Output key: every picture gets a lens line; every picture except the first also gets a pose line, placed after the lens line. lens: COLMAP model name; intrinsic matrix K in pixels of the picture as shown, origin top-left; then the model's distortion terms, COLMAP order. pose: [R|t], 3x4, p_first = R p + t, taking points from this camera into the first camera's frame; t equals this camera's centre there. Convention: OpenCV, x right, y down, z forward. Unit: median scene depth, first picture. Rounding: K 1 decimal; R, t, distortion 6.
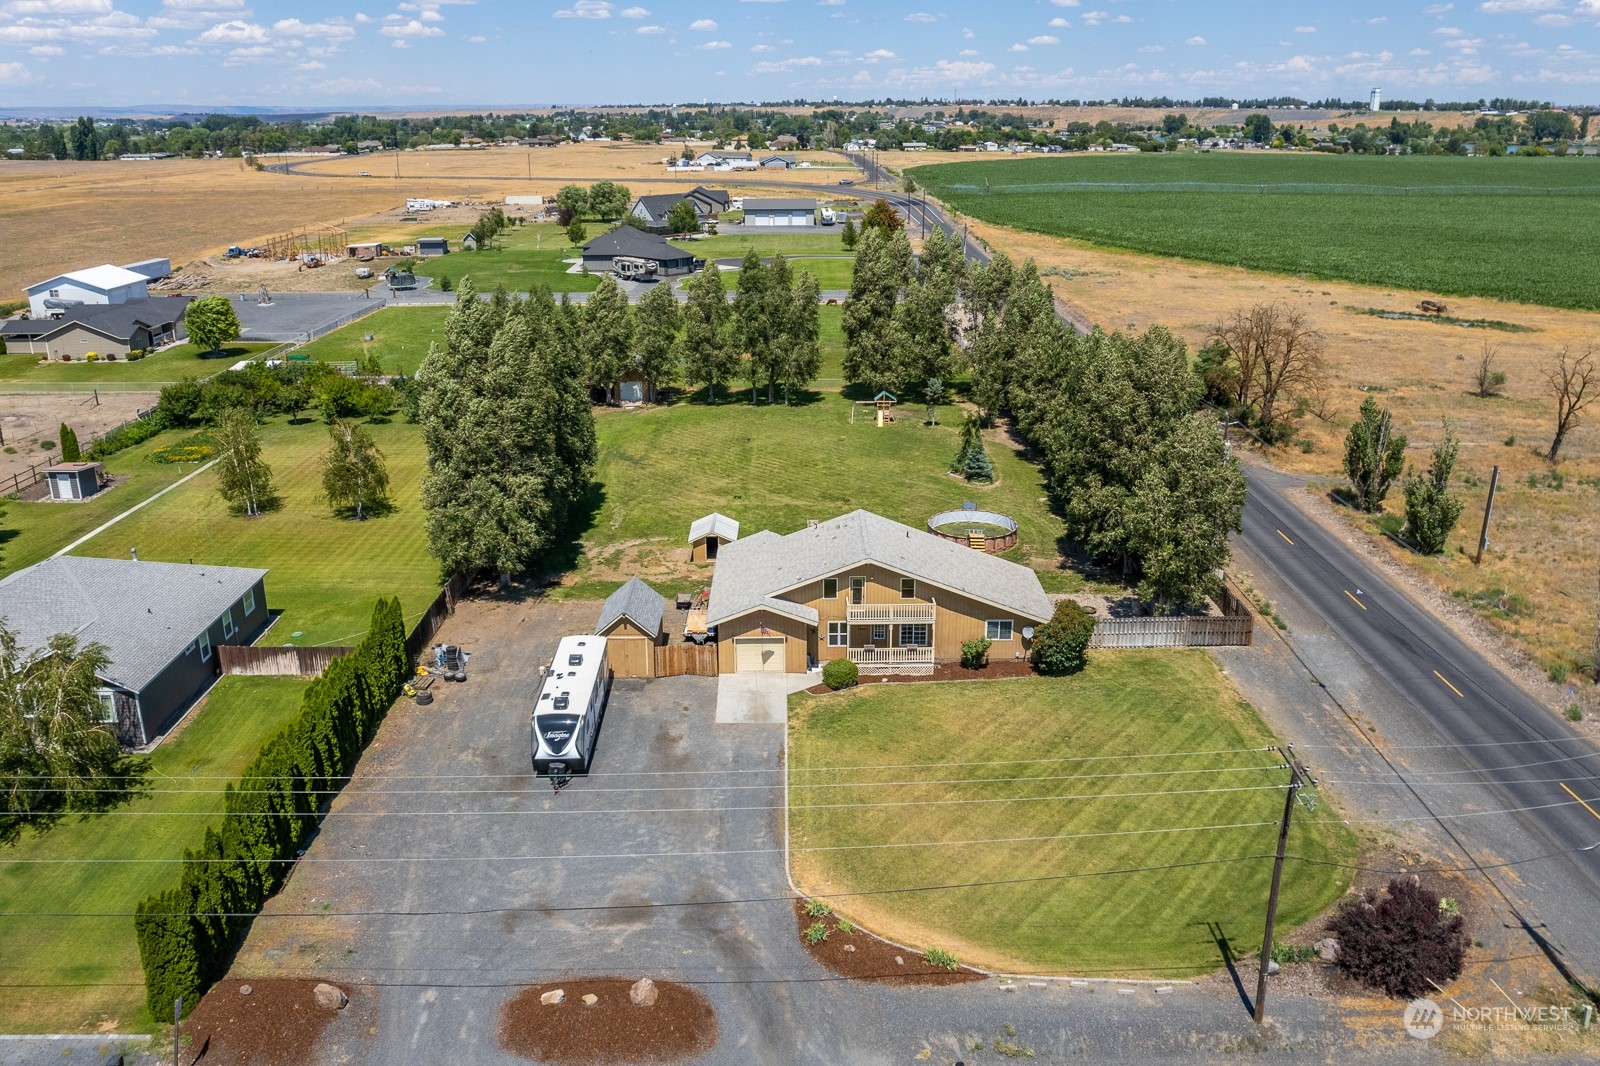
lens RADIAL K [[1041.2, 0, 795.8], [0, 1041.2, 507.4], [0, 0, 1]] dist [-0.035471, 0.001308]
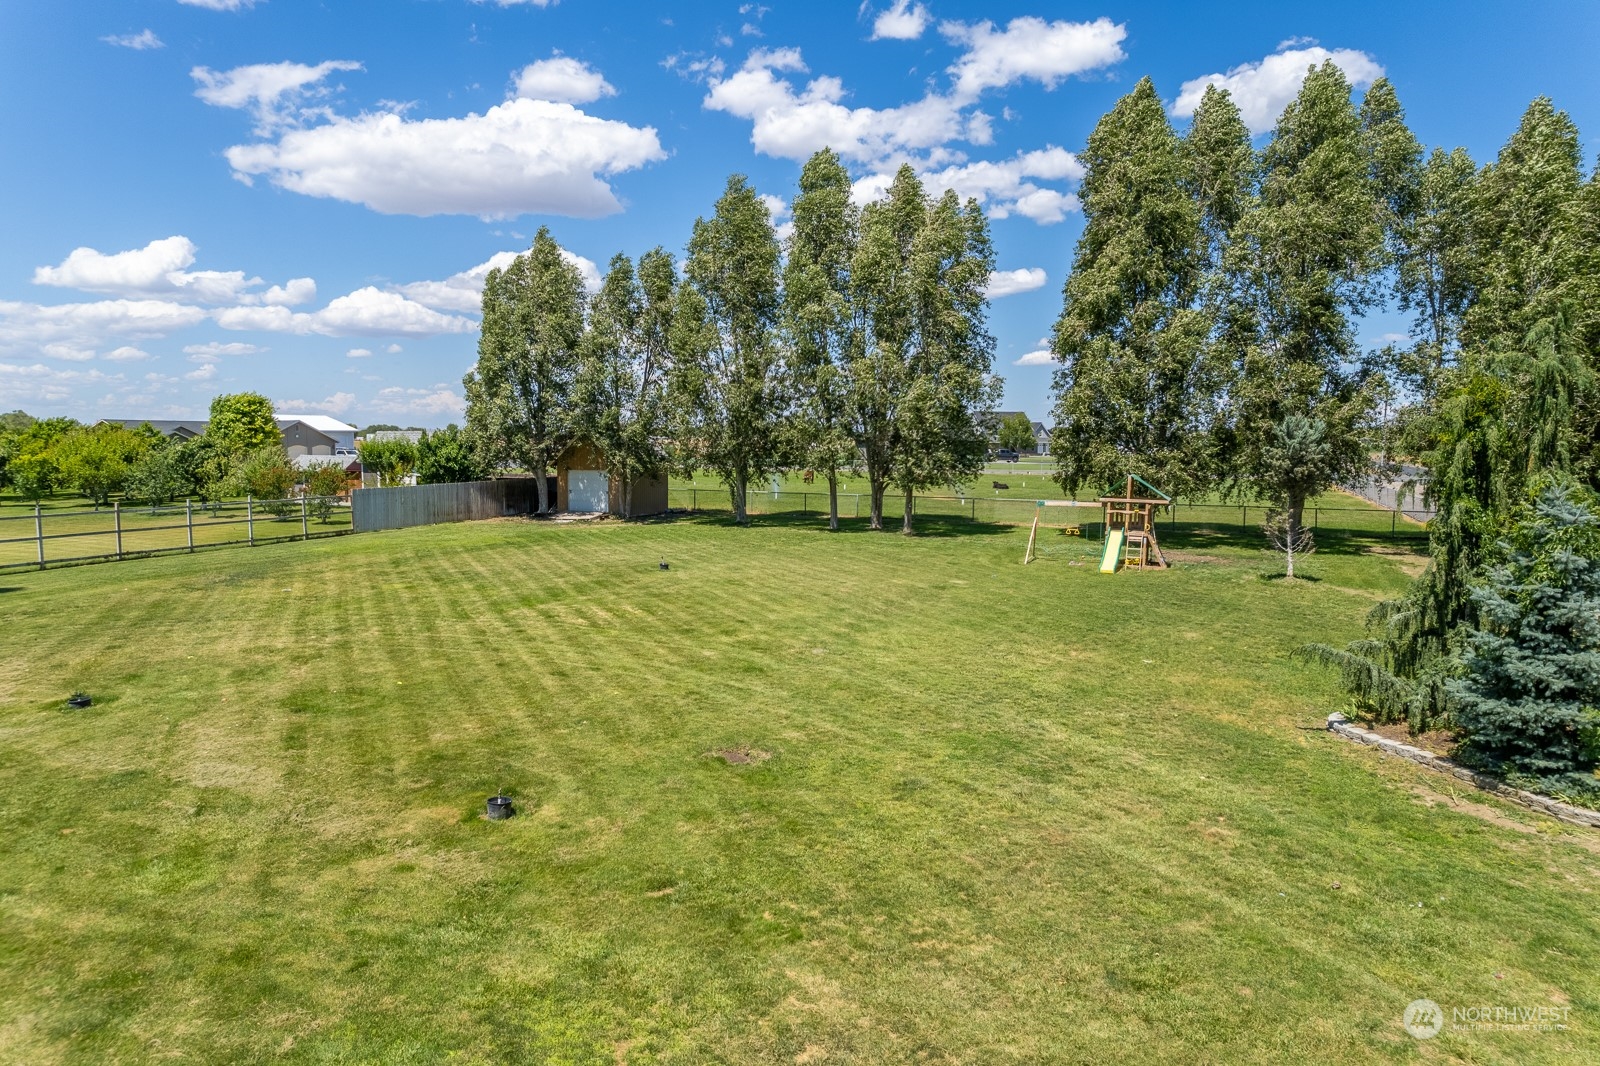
lens RADIAL K [[1034.3, 0, 776.9], [0, 1034.3, 499.5], [0, 0, 1]] dist [-0.064764, 0.073249]
pose [[0.925461, 0.035998, -0.377130, 0.098027], [-0.131158, 0.964358, -0.229807, -0.013897], [0.355416, 0.262141, 0.897197, 0.639089]]
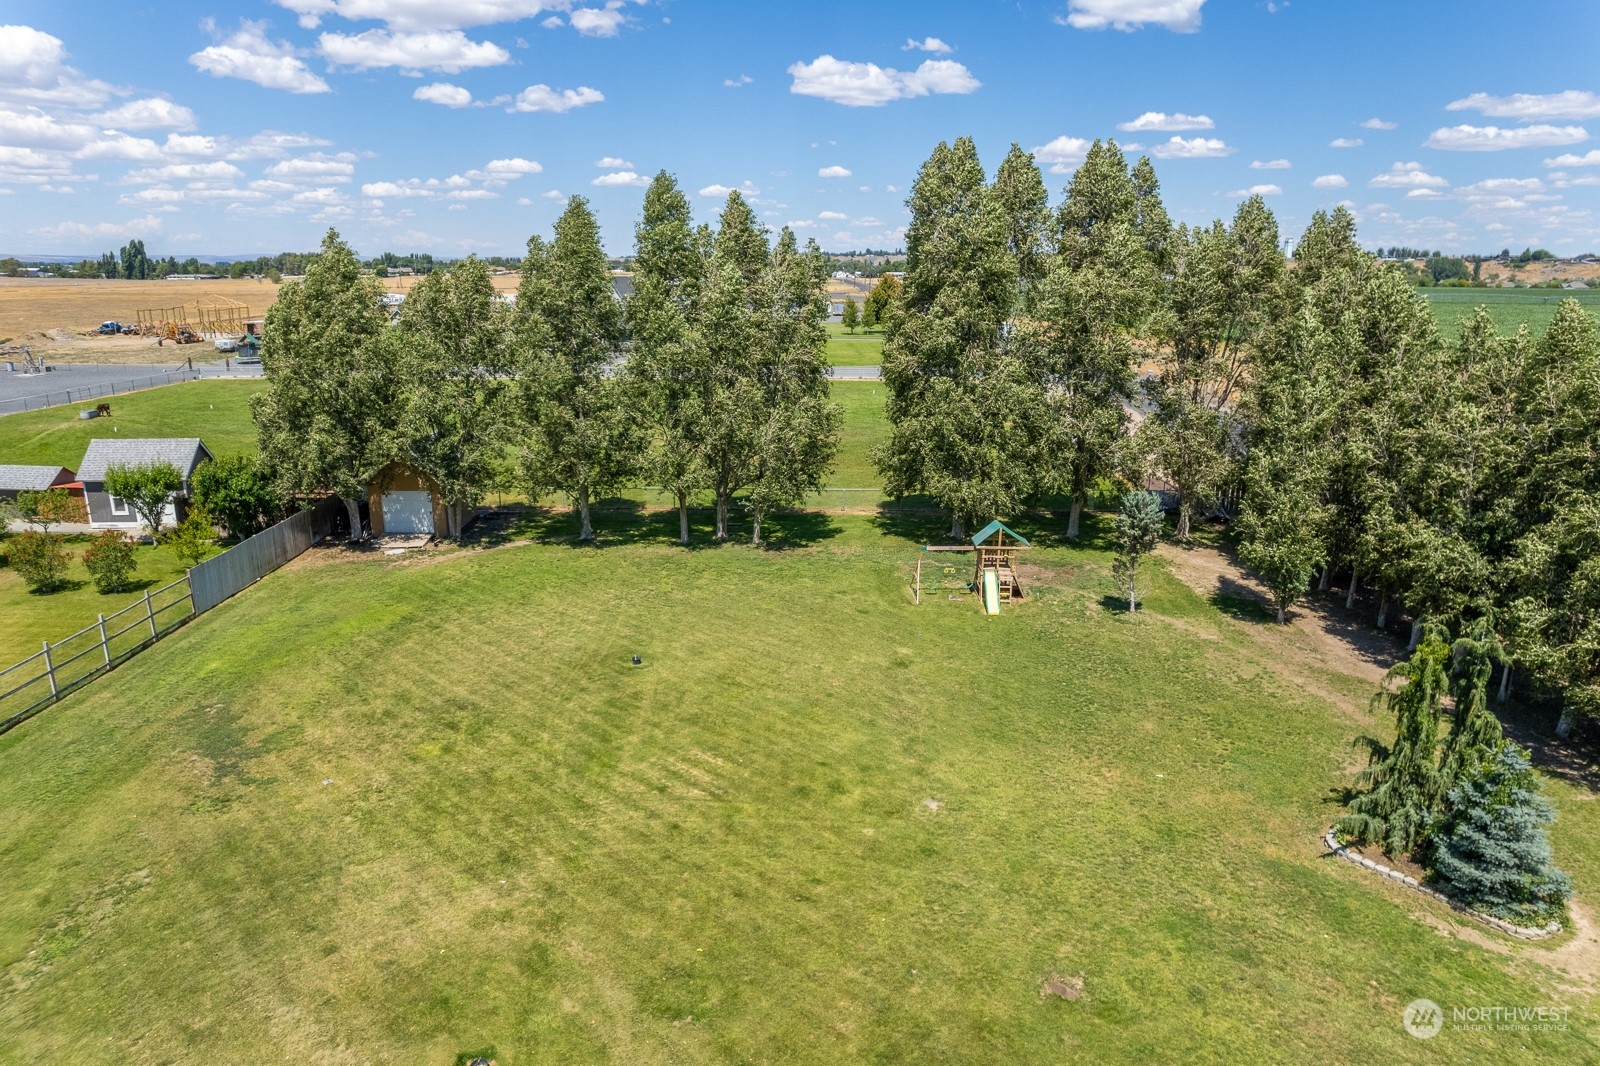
lens RADIAL K [[1041.2, 0, 795.8], [0, 1041.2, 507.4], [0, 0, 1]] dist [-0.035471, 0.001308]
pose [[0.999949, 0.006679, 0.007517, 0.004642], [-0.005879, 0.994784, -0.101832, -0.072616], [-0.008158, 0.101782, 0.994773, 0.578397]]
